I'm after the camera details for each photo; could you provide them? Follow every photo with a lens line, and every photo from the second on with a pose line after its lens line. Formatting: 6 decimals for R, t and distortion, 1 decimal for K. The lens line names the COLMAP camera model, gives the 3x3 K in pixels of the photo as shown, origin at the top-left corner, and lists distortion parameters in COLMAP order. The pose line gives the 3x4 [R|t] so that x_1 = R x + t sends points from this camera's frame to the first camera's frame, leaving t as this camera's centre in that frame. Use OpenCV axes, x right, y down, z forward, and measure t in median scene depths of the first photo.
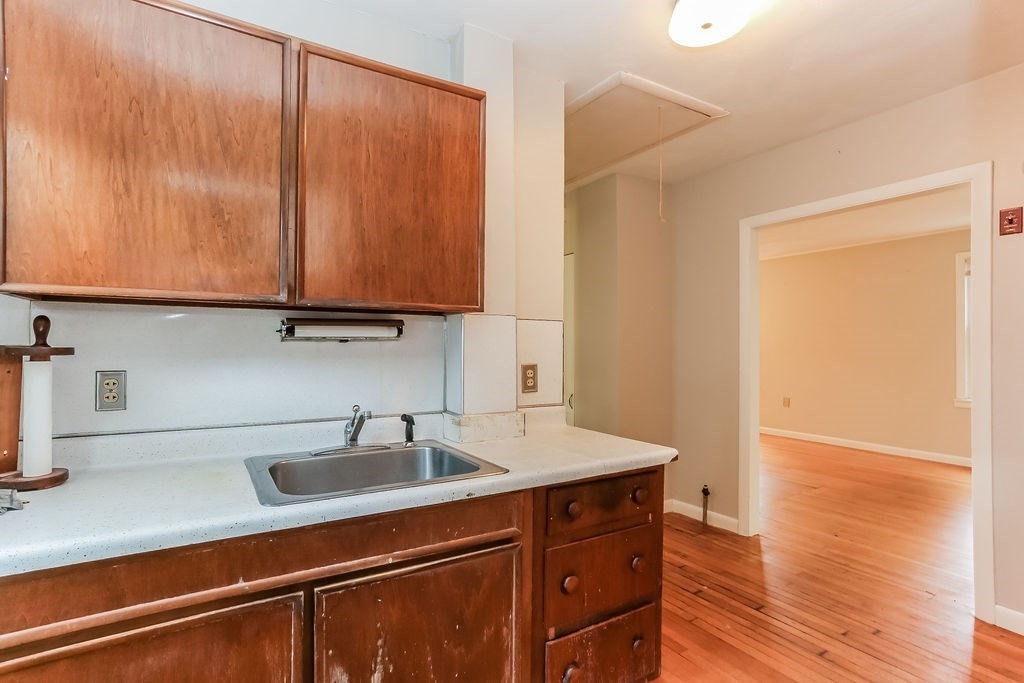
lens RADIAL K [[504.6, 0, 506.0], [0, 504.6, 342.4], [0, 0, 1]] dist [-0.060993, 0.035770]
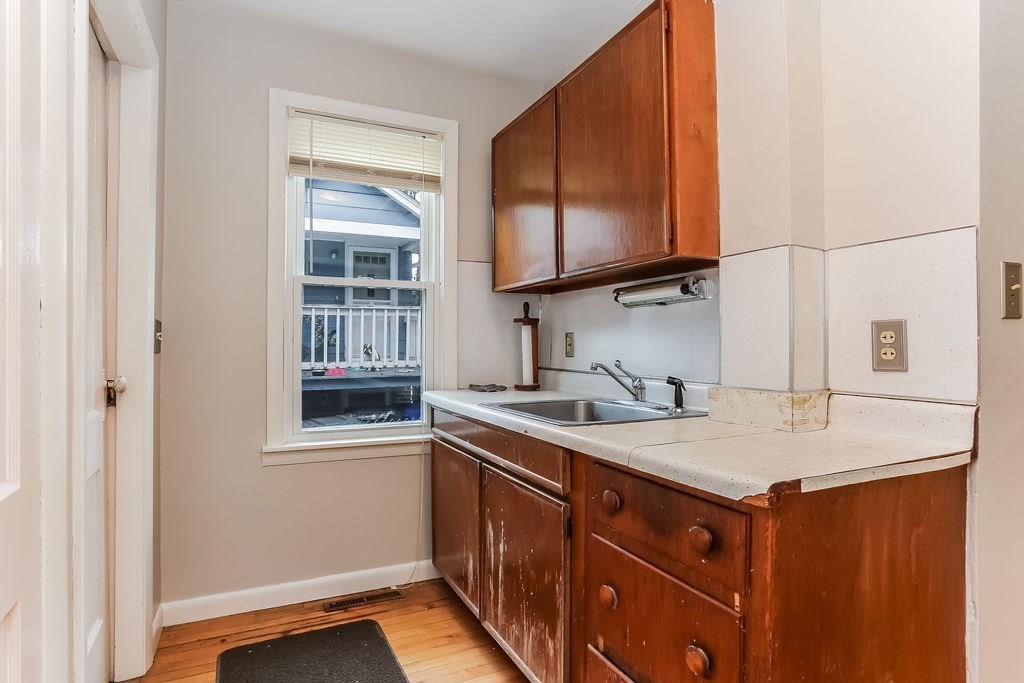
lens RADIAL K [[566.0, 0, 512.0], [0, 566.0, 341.5], [0, 0, 1]] dist [0.000160, 0.000194]
pose [[-0.102264, -0.010891, -0.994698, 0.871098], [0.008006, 0.999899, -0.011771, 0.086314], [0.994725, -0.009167, -0.102166, 0.804662]]
